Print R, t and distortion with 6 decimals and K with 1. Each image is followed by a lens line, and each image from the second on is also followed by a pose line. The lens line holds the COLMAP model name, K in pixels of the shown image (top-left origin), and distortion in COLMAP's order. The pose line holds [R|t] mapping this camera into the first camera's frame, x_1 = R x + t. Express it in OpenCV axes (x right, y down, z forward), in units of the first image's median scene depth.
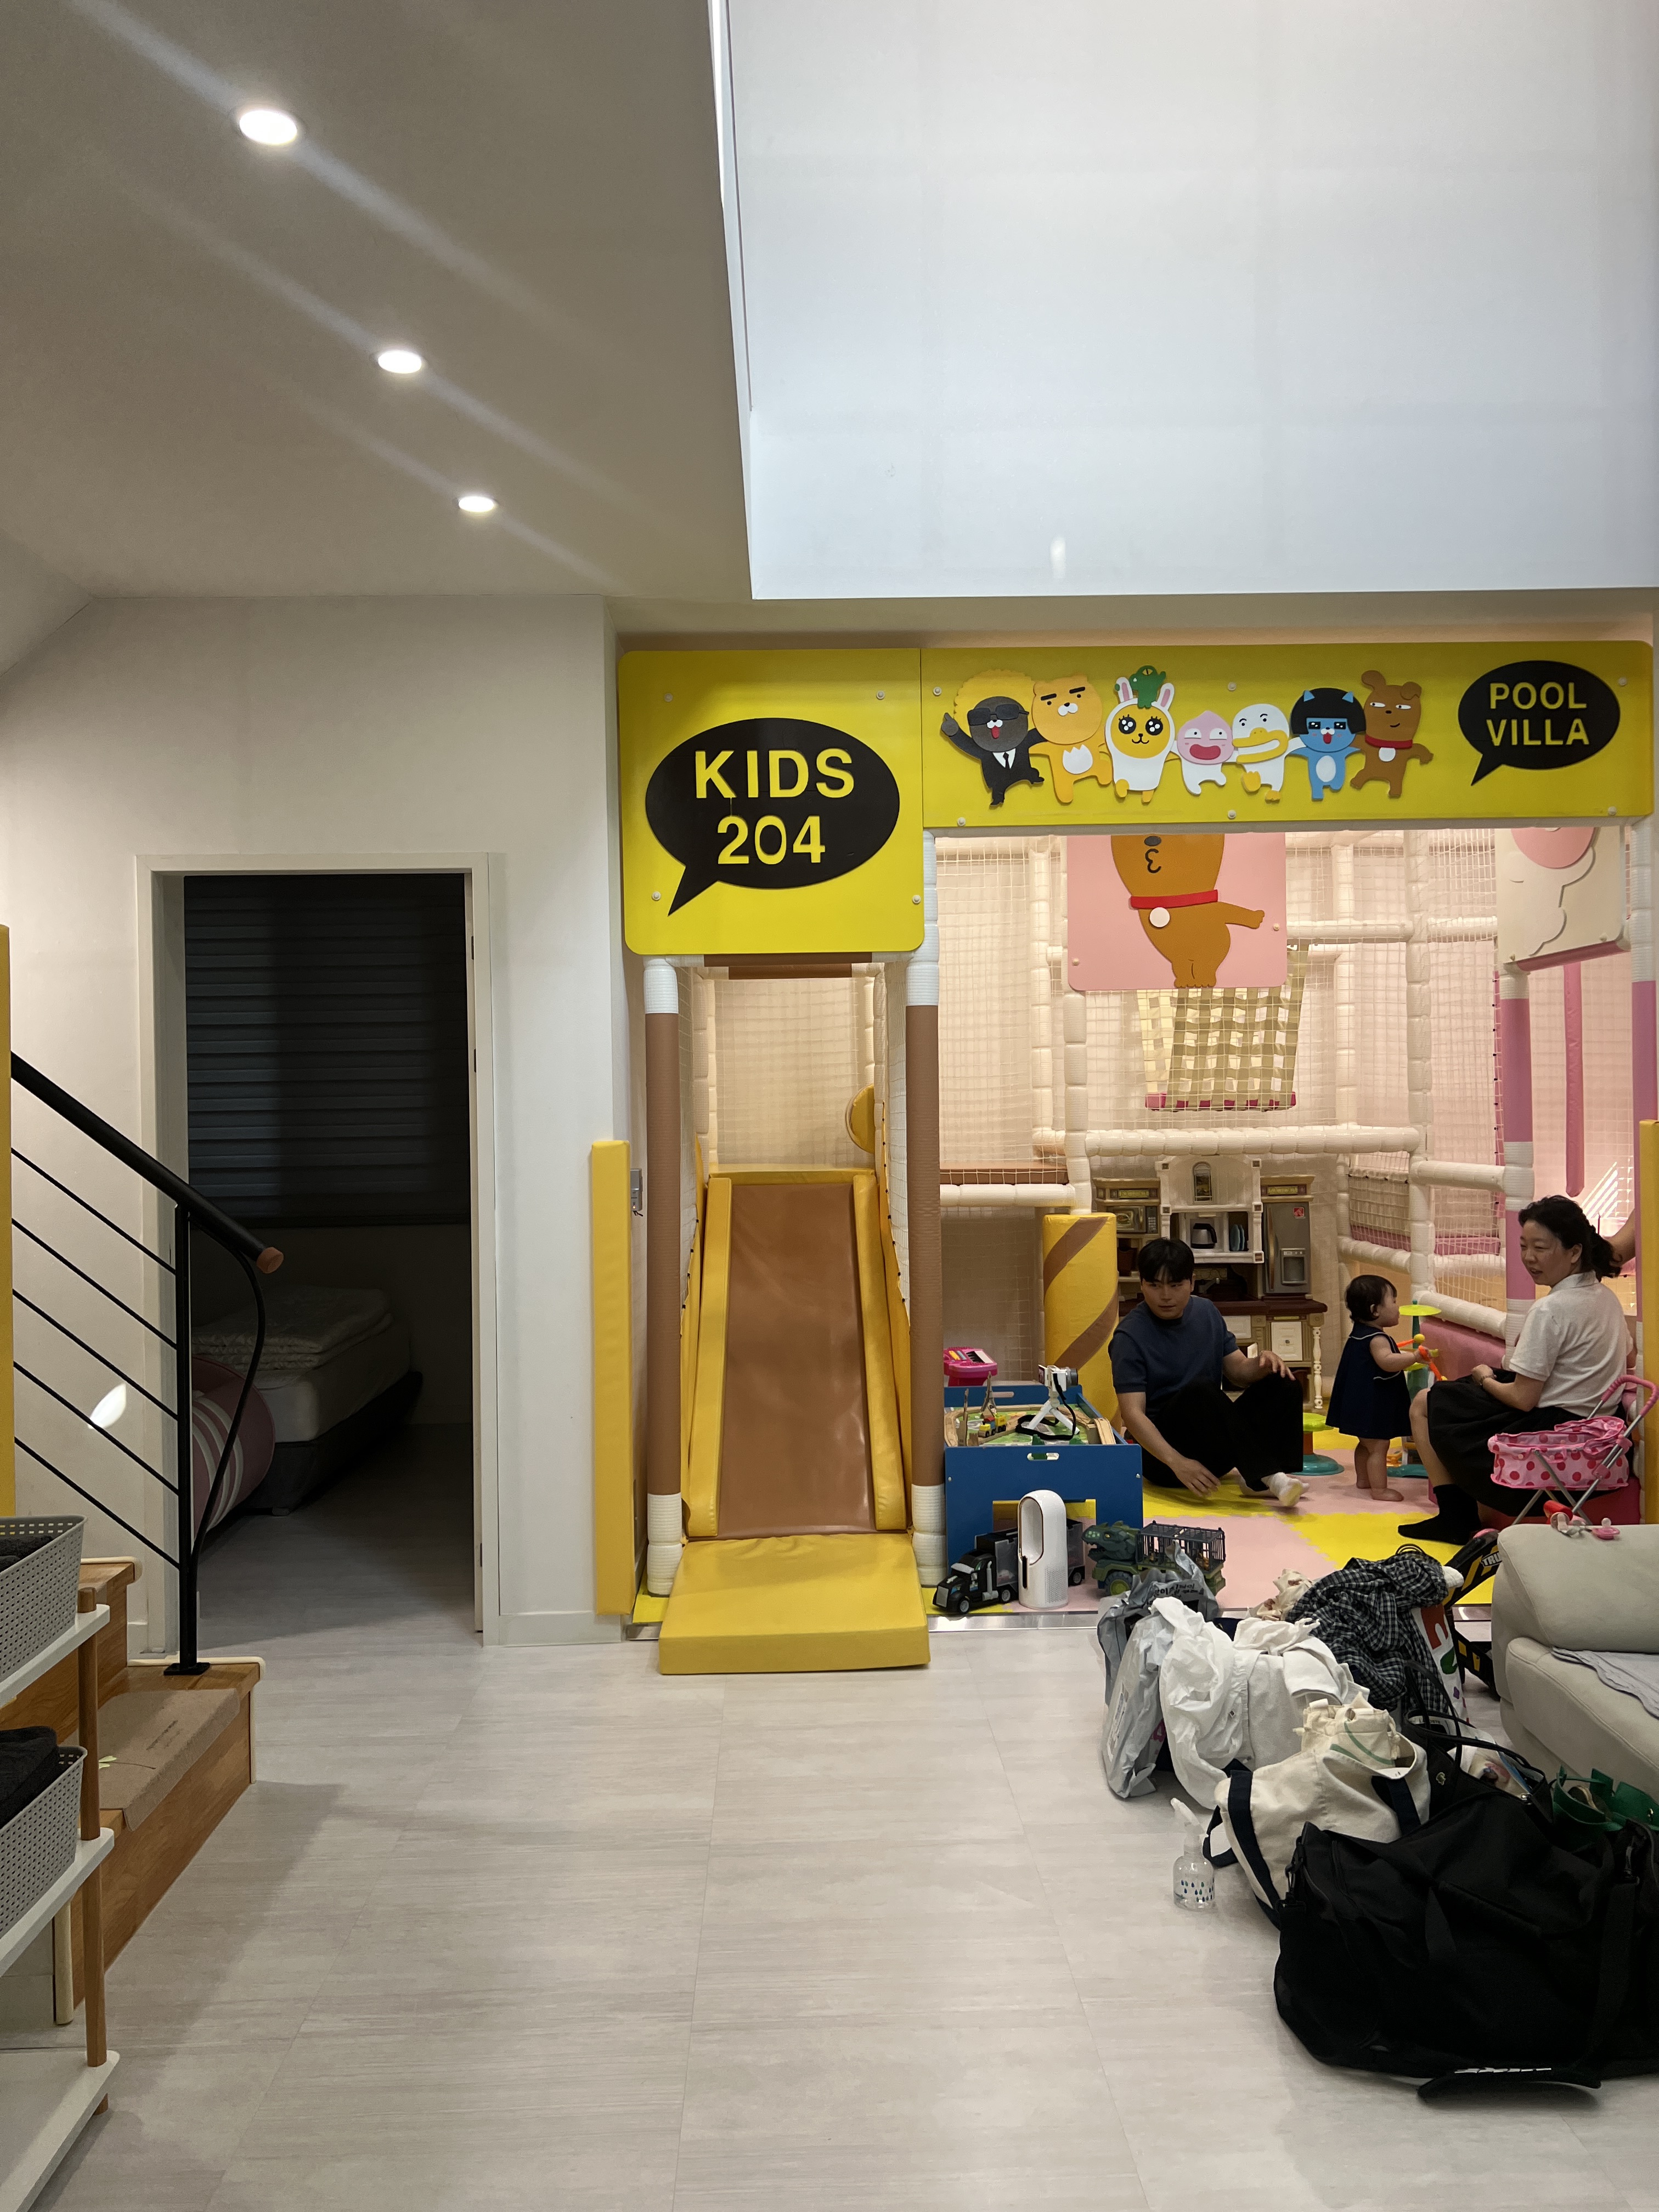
lens RADIAL K [[1616.7, 0, 829.5], [0, 1616.7, 1106.0], [0, 0, 1]] dist [0.038614, 0.000708]
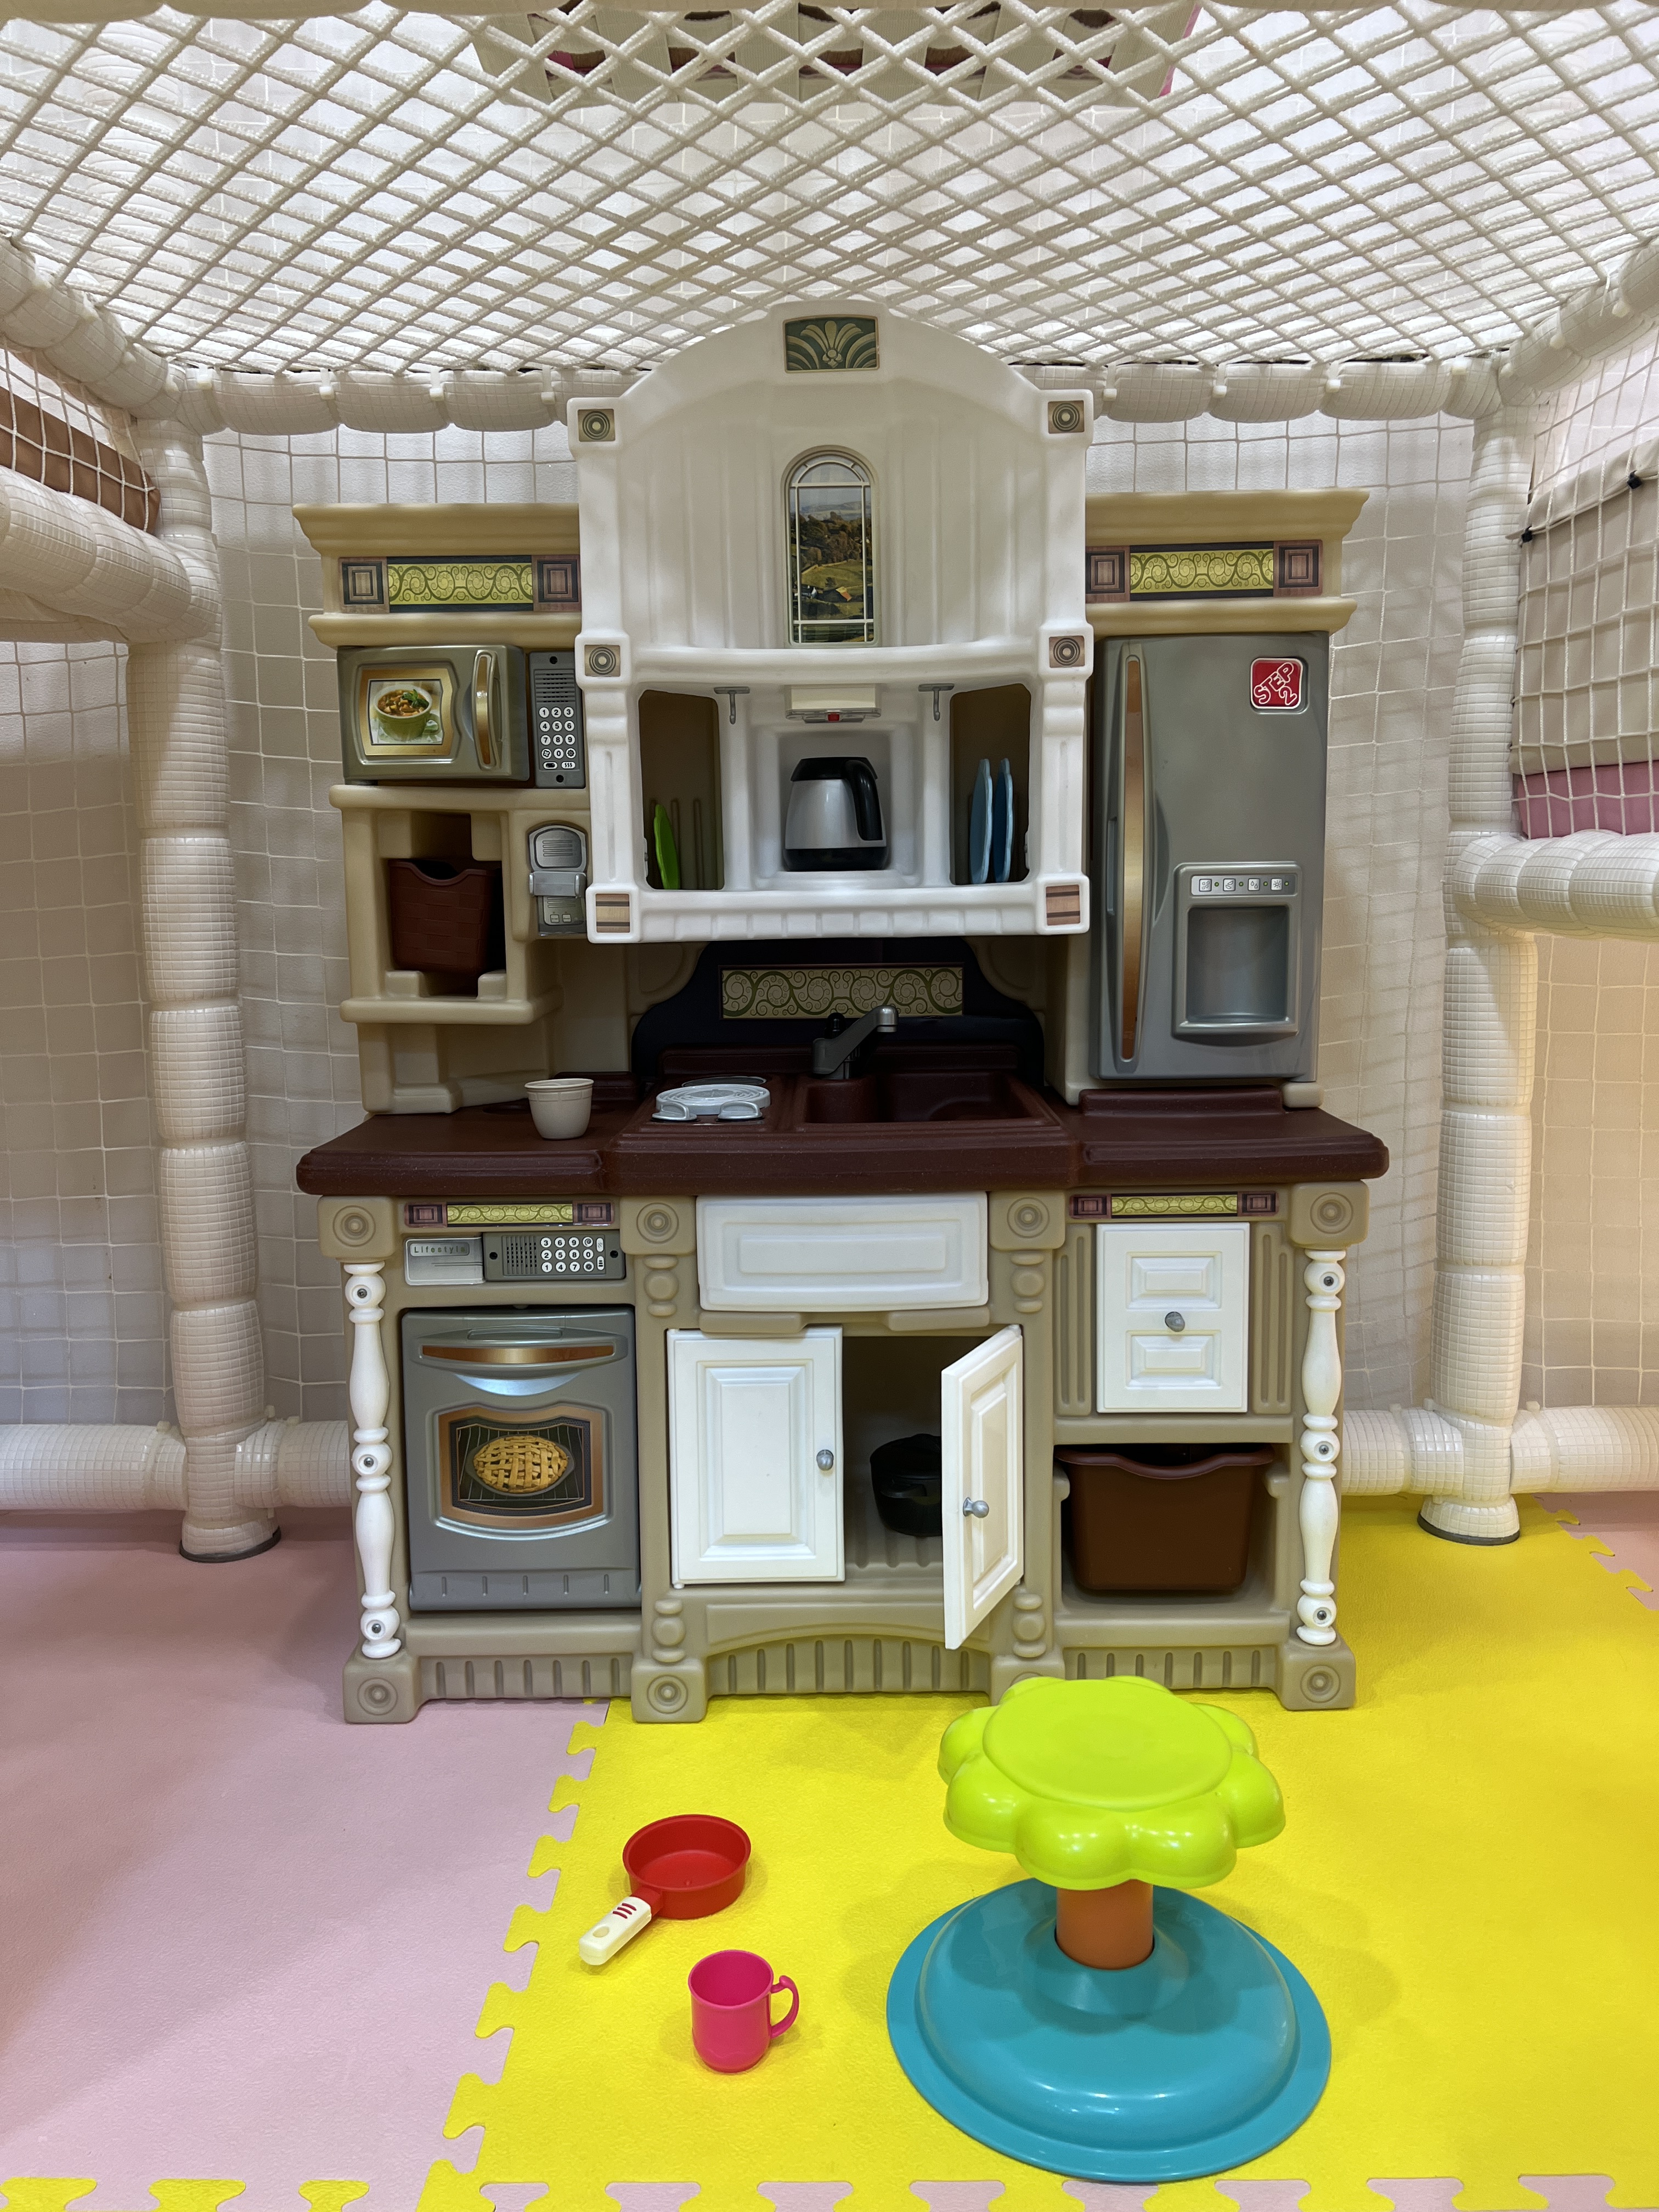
lens RADIAL K [[1616.7, 0, 829.5], [0, 1616.7, 1106.0], [0, 0, 1]] dist [0.038614, 0.000708]
pose [[0.999573, 0.011152, -0.027018, 0.239437], [-0.006843, 0.987949, 0.154629, 0.086647], [0.028417, -0.154378, 0.987603, 0.788852]]
